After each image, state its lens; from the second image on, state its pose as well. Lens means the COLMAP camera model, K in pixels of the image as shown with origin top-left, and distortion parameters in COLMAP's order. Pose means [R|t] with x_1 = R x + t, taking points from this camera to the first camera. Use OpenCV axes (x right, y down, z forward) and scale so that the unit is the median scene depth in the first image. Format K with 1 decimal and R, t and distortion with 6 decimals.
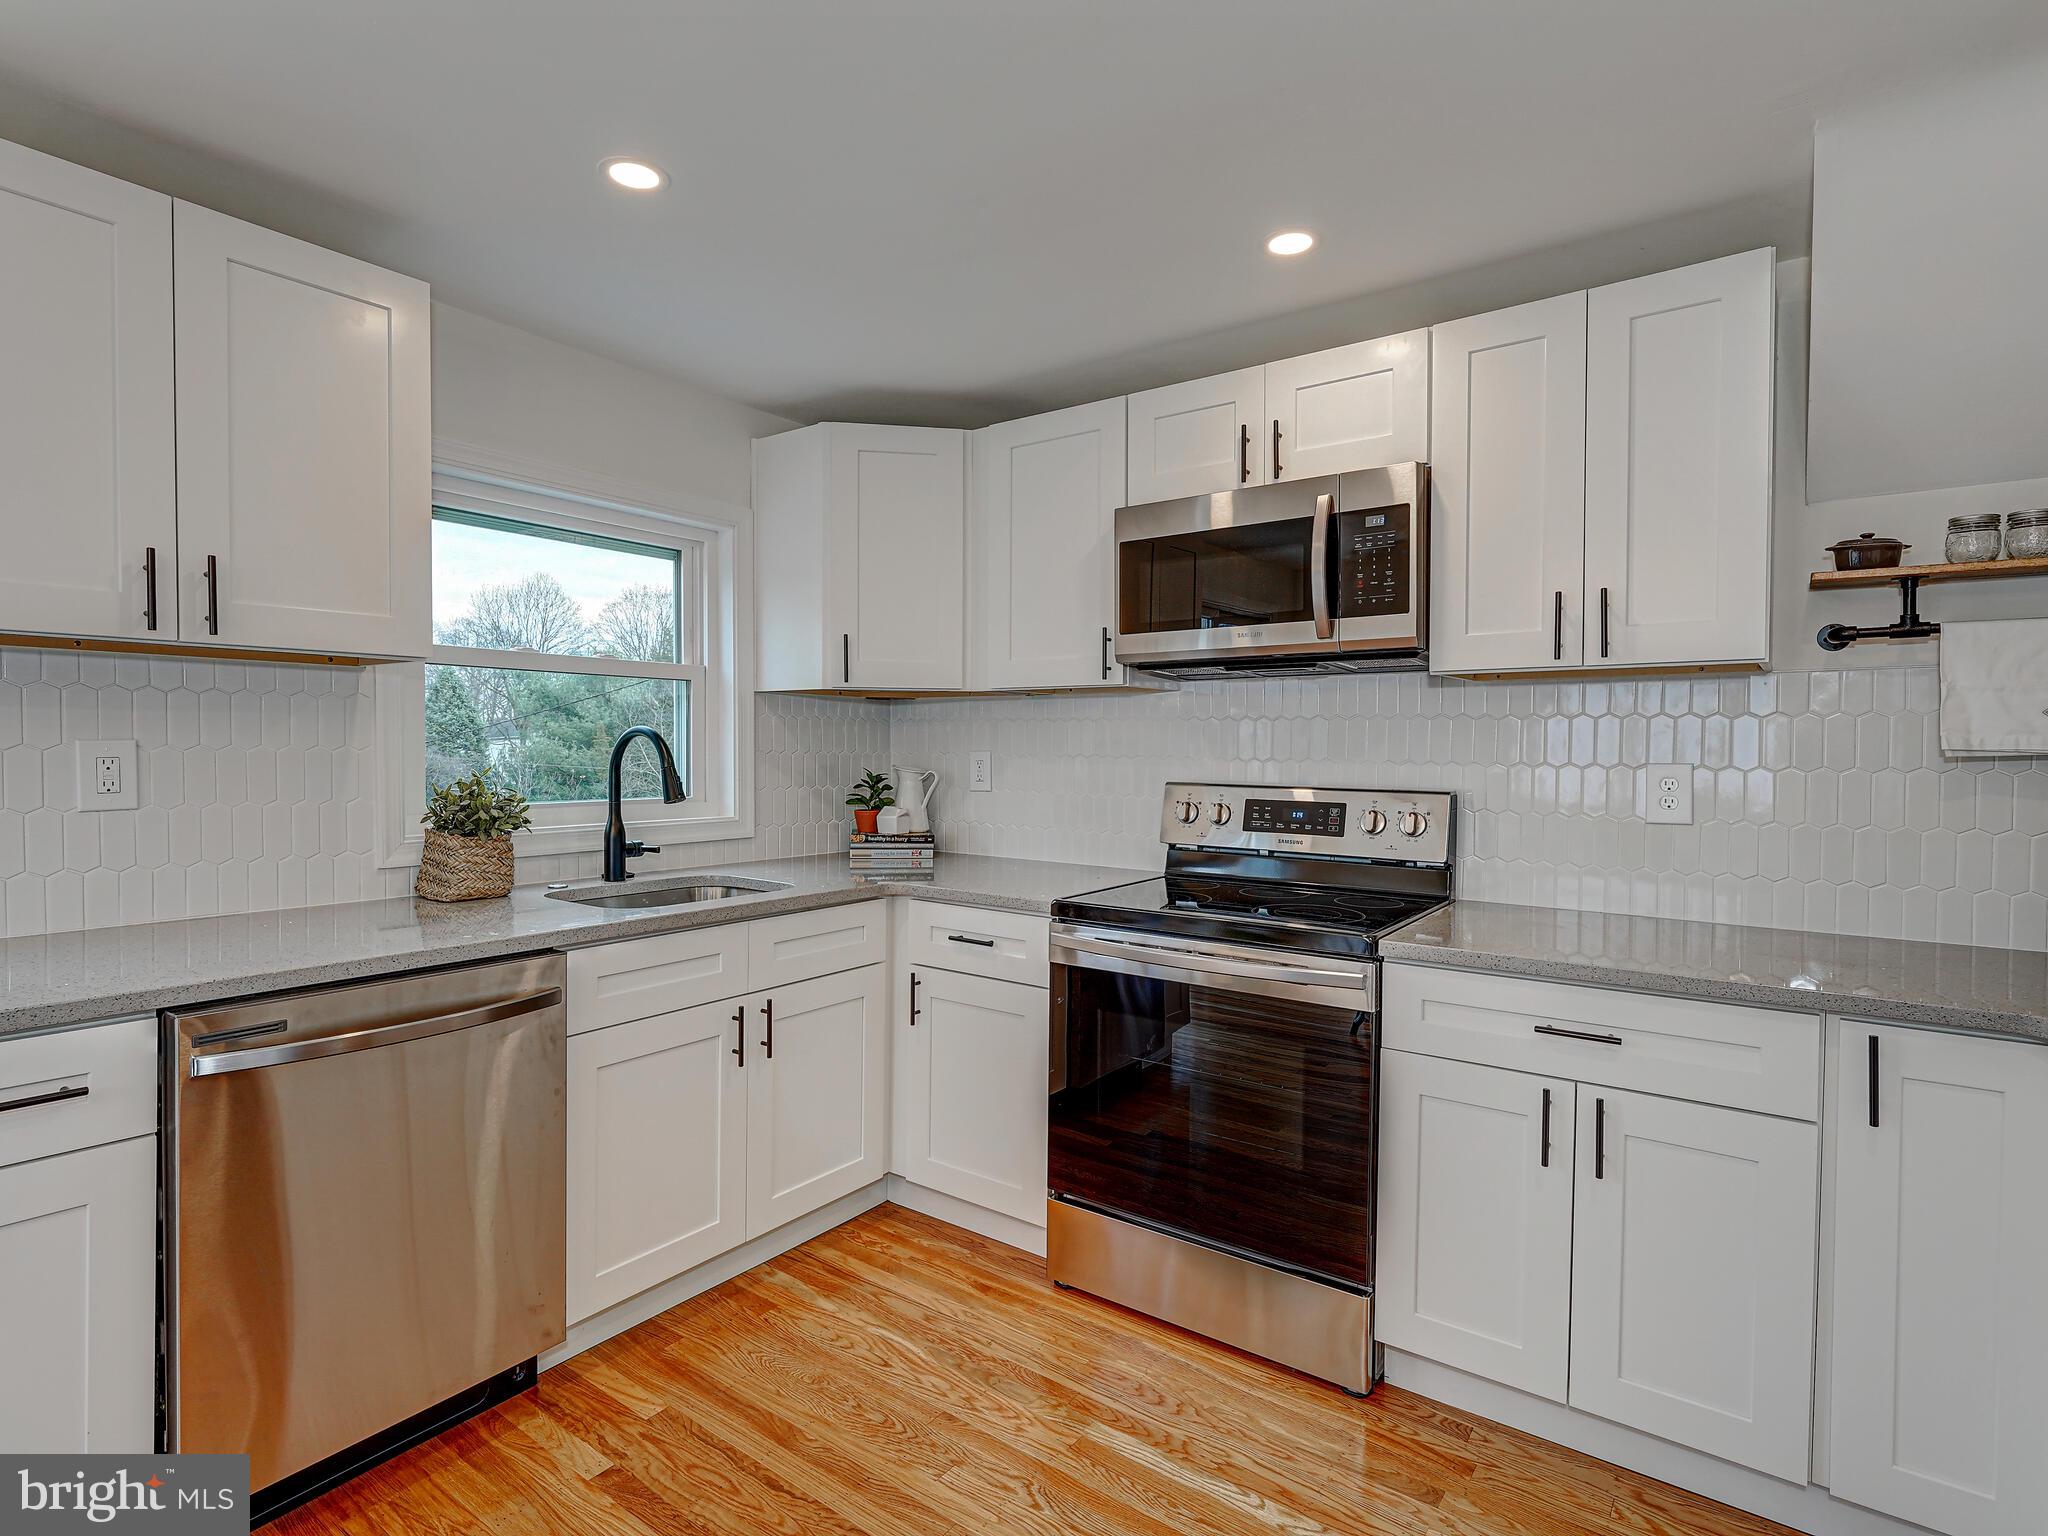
lens RADIAL K [[1030.8, 0, 1024.0], [0, 1030.8, 768.0], [0, 0, 1]] dist [-0.003309, -0.000424]
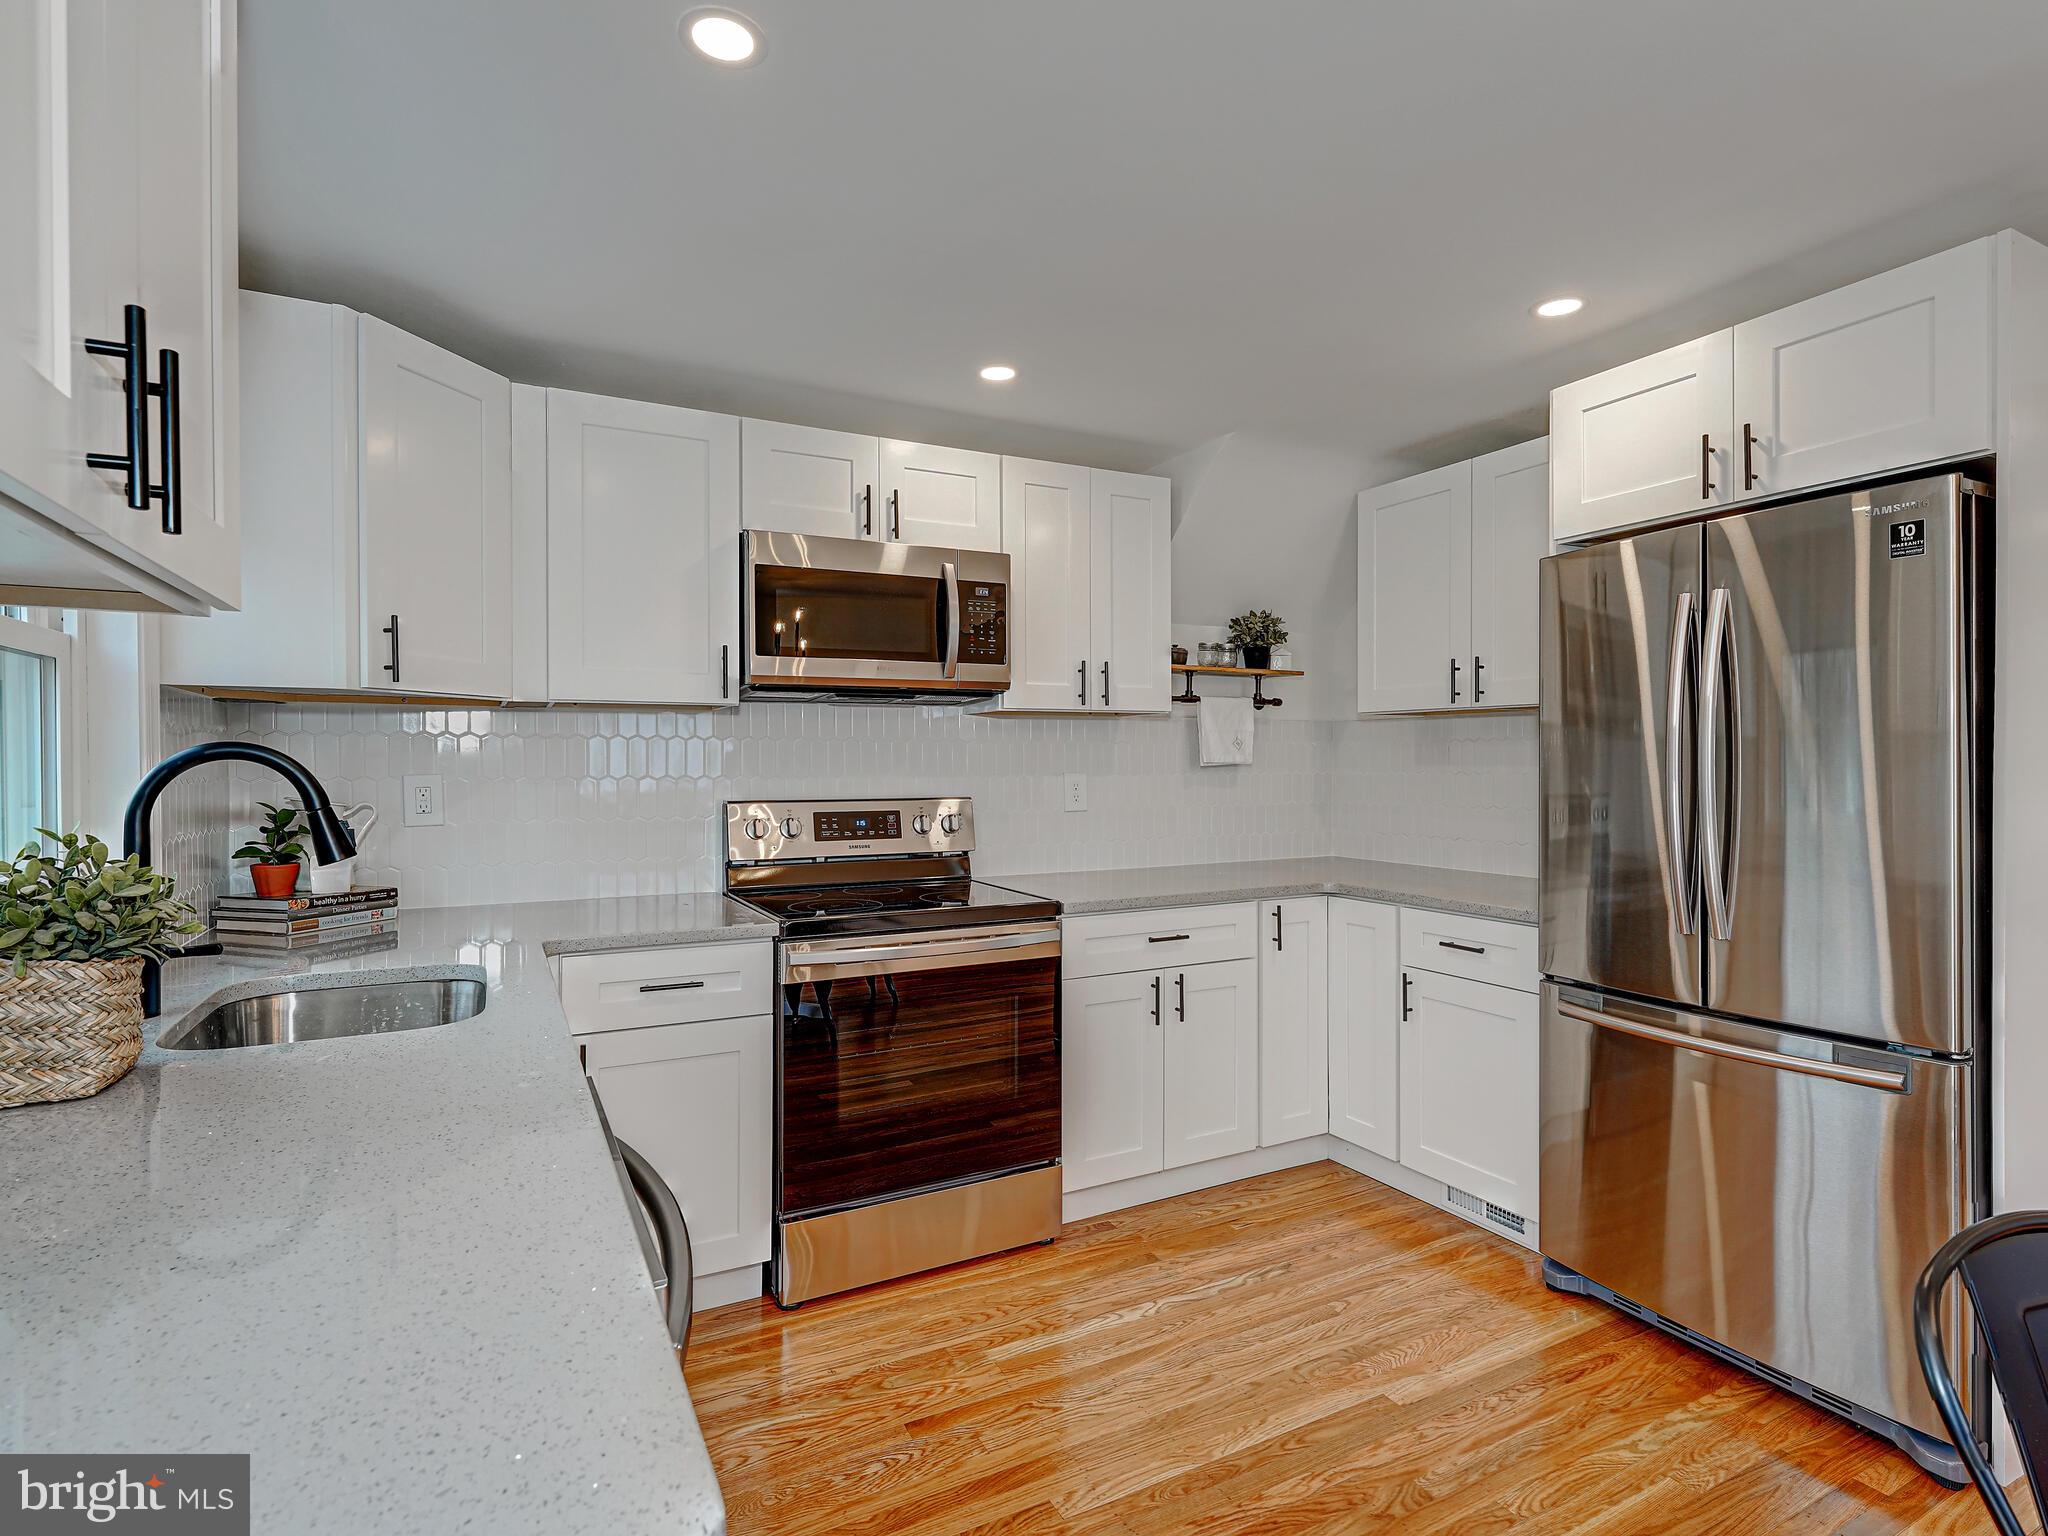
lens RADIAL K [[1027.5, 0, 1024.0], [0, 1027.5, 768.0], [0, 0, 1]] dist [0.034246, 0.000461]
pose [[0.448880, -0.007628, 0.893560, -0.738684], [0.029278, 0.999552, -0.006175, -0.004546], [-0.893112, 0.028934, 0.448902, 0.333393]]
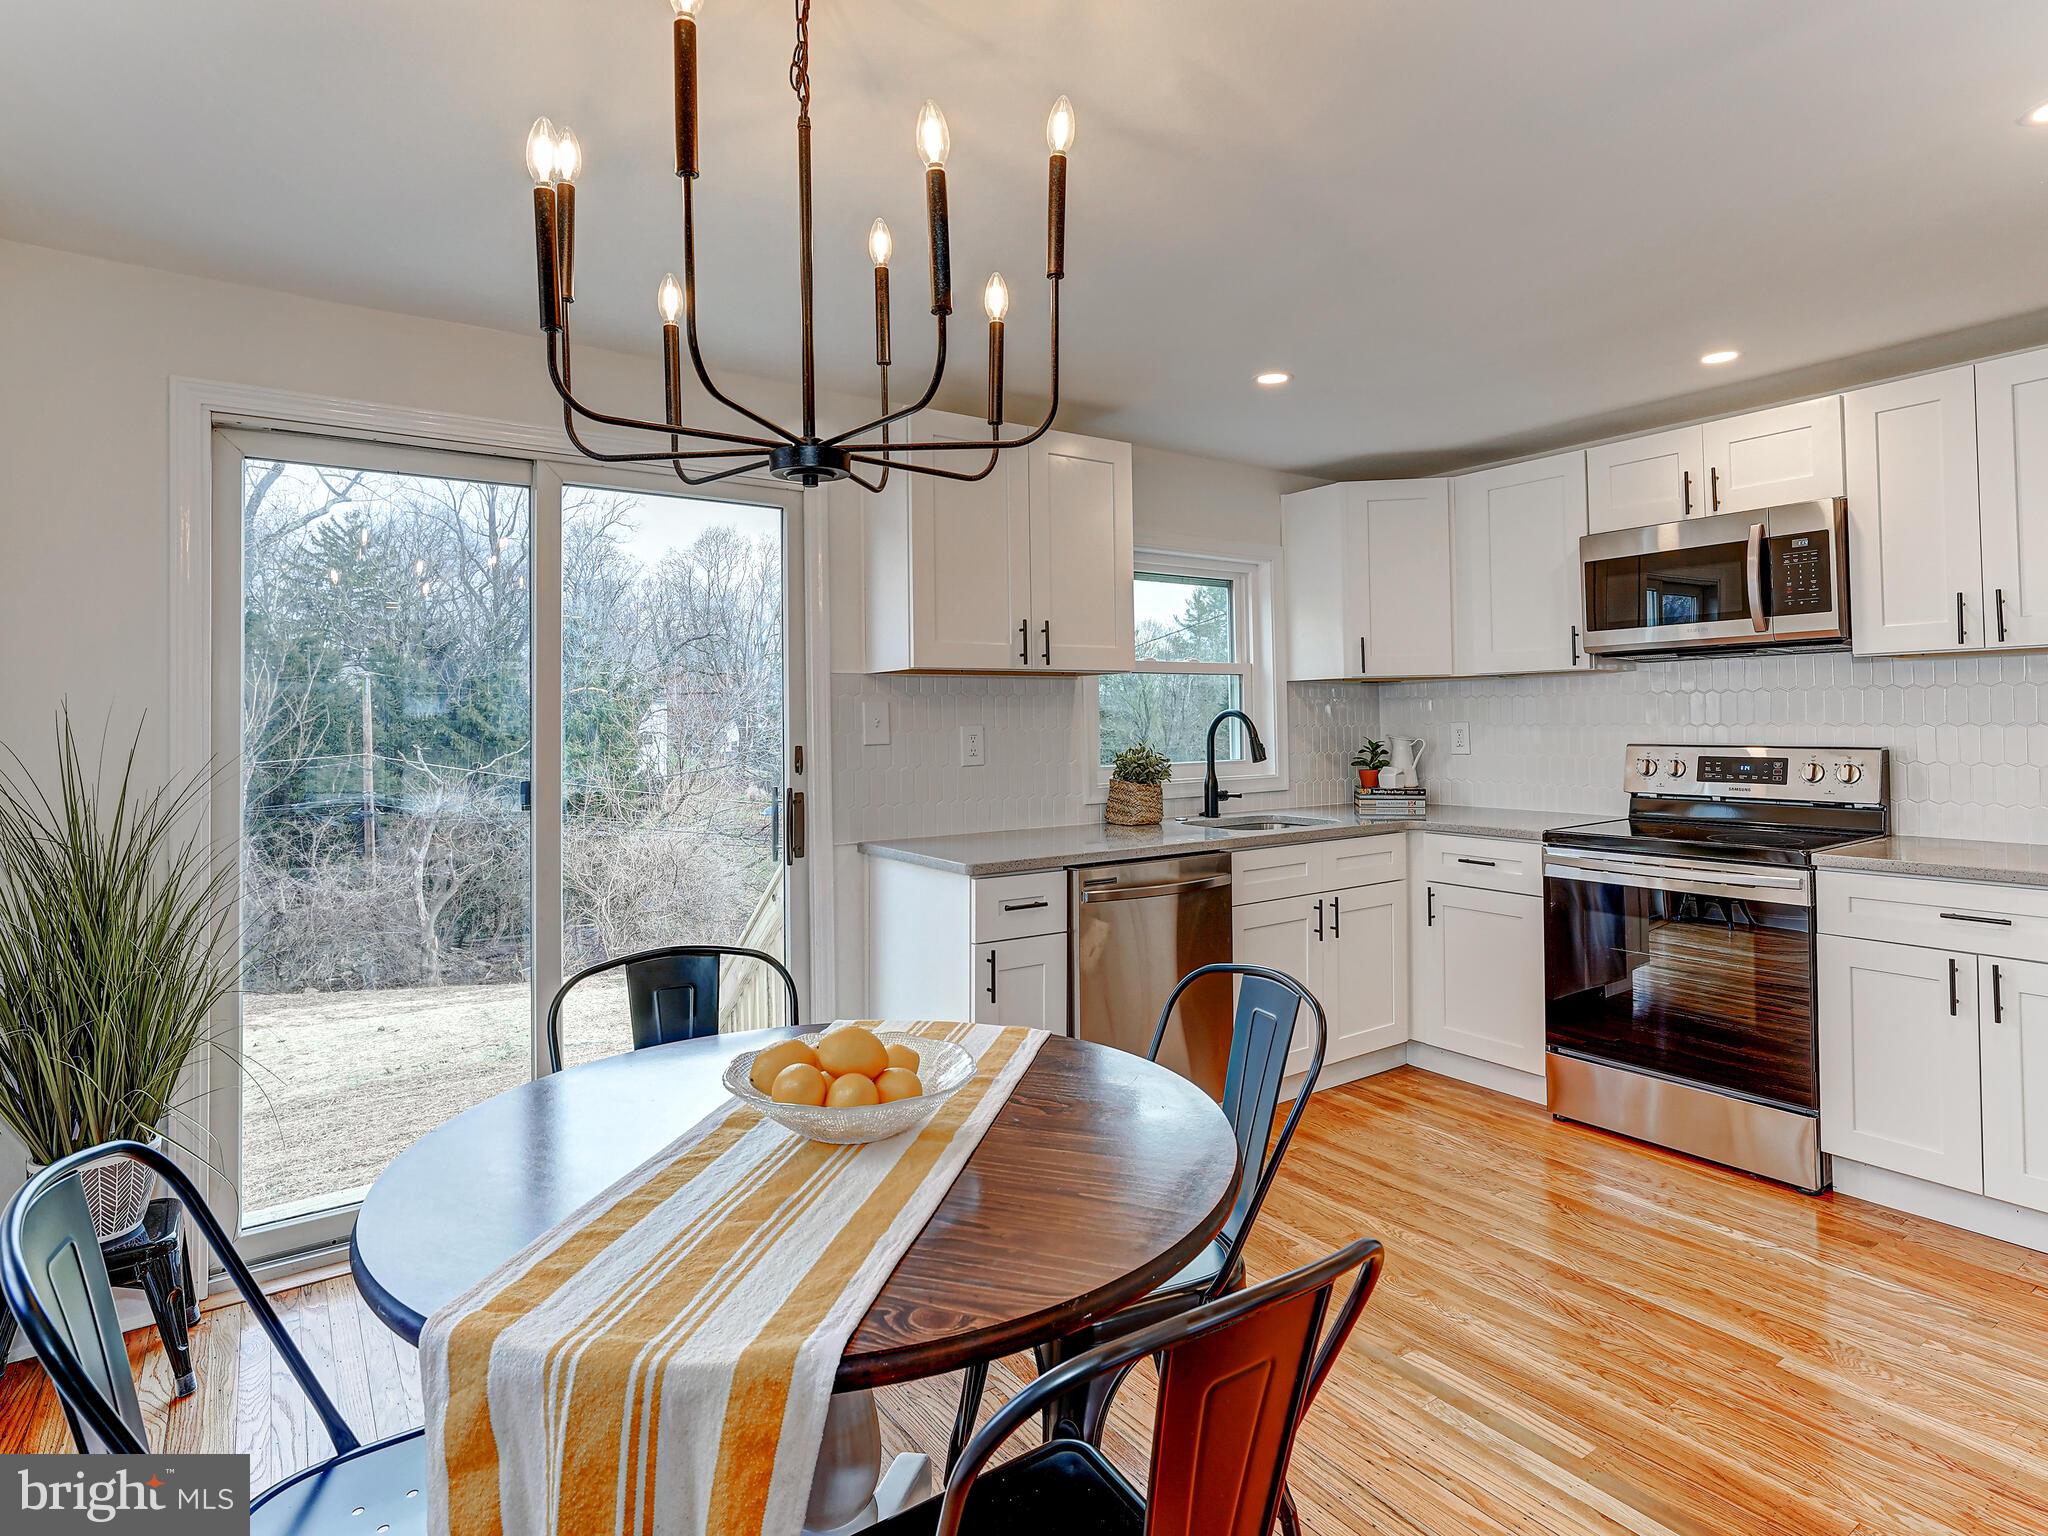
lens RADIAL K [[1091.4, 0, 1088.9], [0, 1091.4, 696.0], [0, 0, 1]] dist [-0.000360, 0.002097]
pose [[0.957061, -0.026375, -0.288684, -0.123105], [0.013972, 0.998892, -0.044943, 0.006821], [0.289549, 0.038979, 0.956369, -0.548763]]
